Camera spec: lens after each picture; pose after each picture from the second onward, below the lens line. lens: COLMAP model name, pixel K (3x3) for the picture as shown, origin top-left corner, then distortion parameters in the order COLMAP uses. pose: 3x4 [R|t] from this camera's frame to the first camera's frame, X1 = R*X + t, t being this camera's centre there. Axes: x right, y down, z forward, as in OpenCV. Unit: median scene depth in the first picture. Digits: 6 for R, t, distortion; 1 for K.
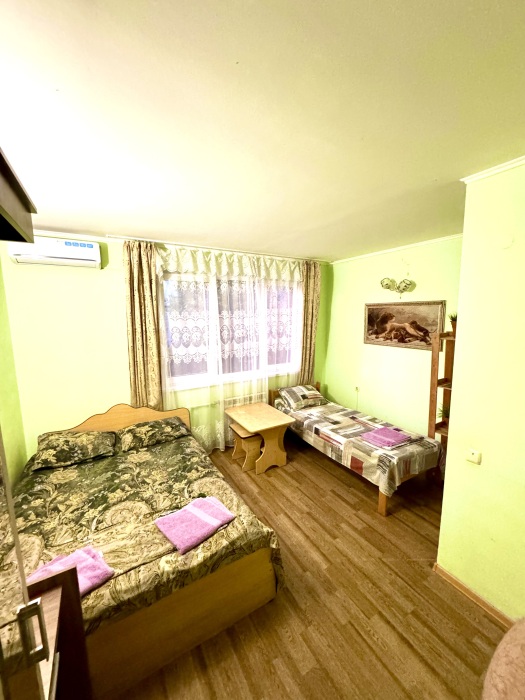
lens RADIAL K [[279.8, 0, 263.9], [0, 279.8, 349.6], [0, 0, 1]] dist [-0.003777, 0.000094]
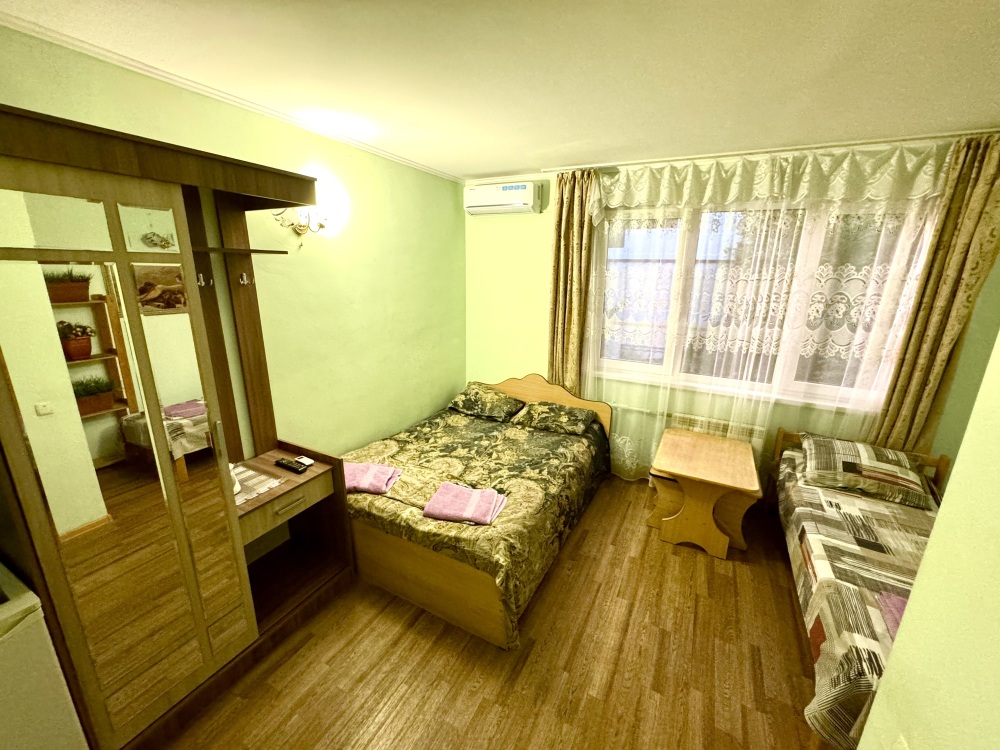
lens RADIAL K [[399.7, 0, 498.7], [0, 399.7, 373.8], [0, 0, 1]] dist [-0.003777, 0.000094]
pose [[0.525231, 0.237099, -0.817261, 0.534923], [-0.138961, 0.971406, 0.192512, -0.035038], [0.839537, 0.012454, 0.543160, 0.277904]]
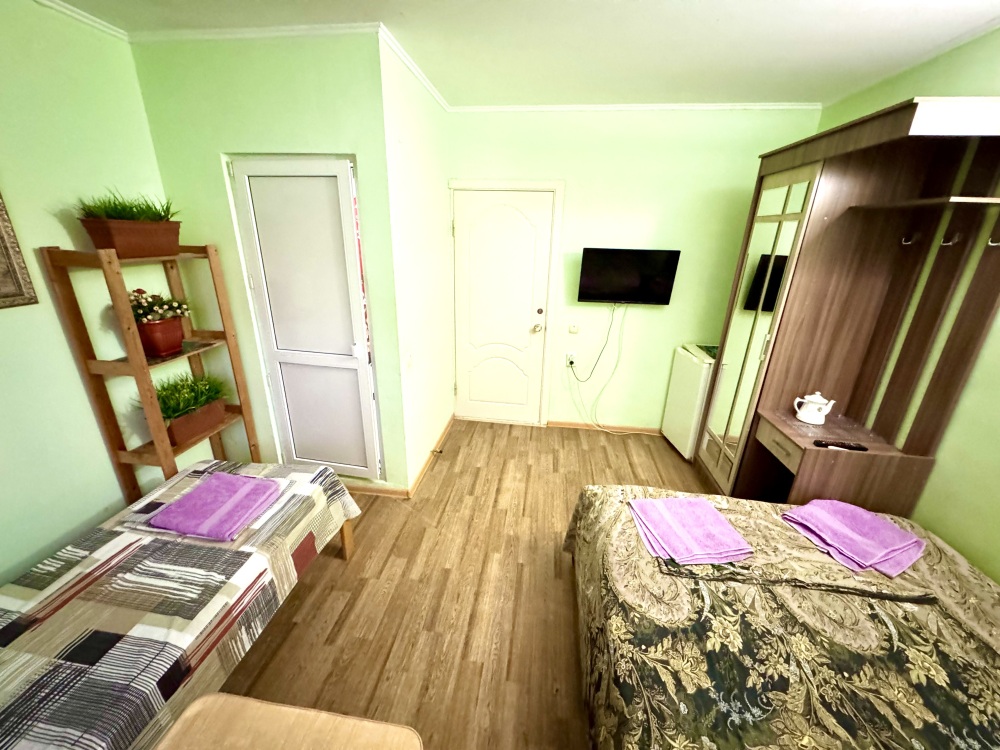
lens RADIAL K [[399.7, 0, 498.7], [0, 399.7, 373.8], [0, 0, 1]] dist [-0.003777, 0.000094]
pose [[-0.792164, -0.212214, 0.572225, -0.255112], [0.065741, 0.902474, 0.425697, -0.120548], [-0.606757, 0.374841, -0.700957, 1.288011]]
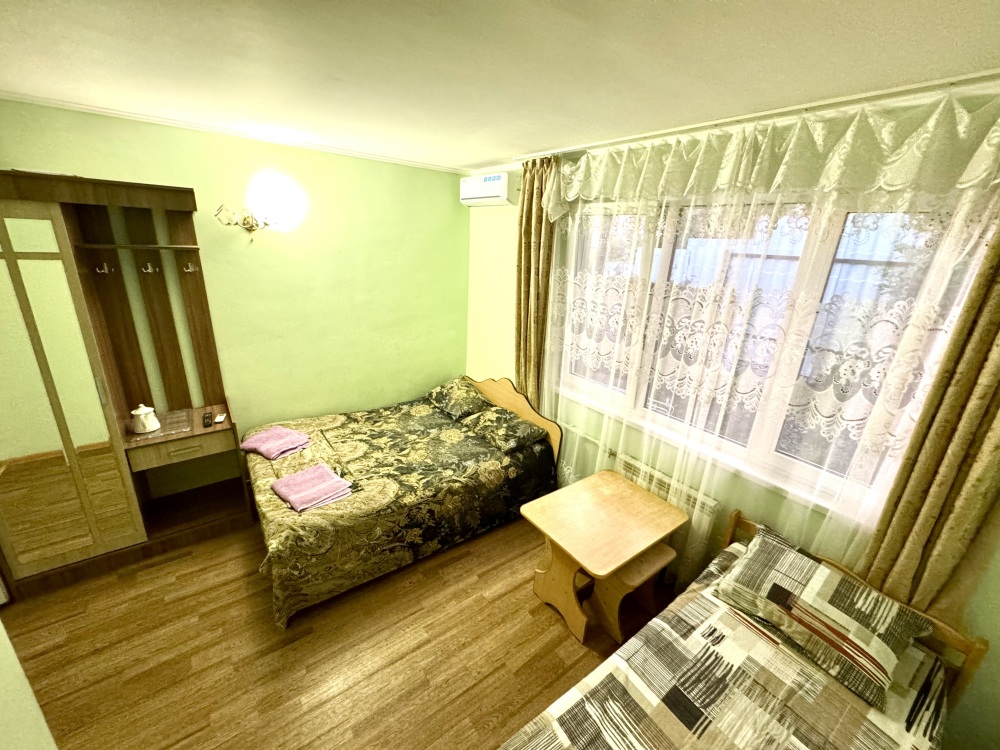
lens RADIAL K [[399.7, 0, 498.7], [0, 399.7, 373.8], [0, 0, 1]] dist [-0.003777, 0.000094]
pose [[0.106101, 0.329416, -0.938204, 0.699015], [-0.186989, 0.933307, 0.306550, -0.209560], [0.976615, 0.142909, 0.160622, 0.956753]]
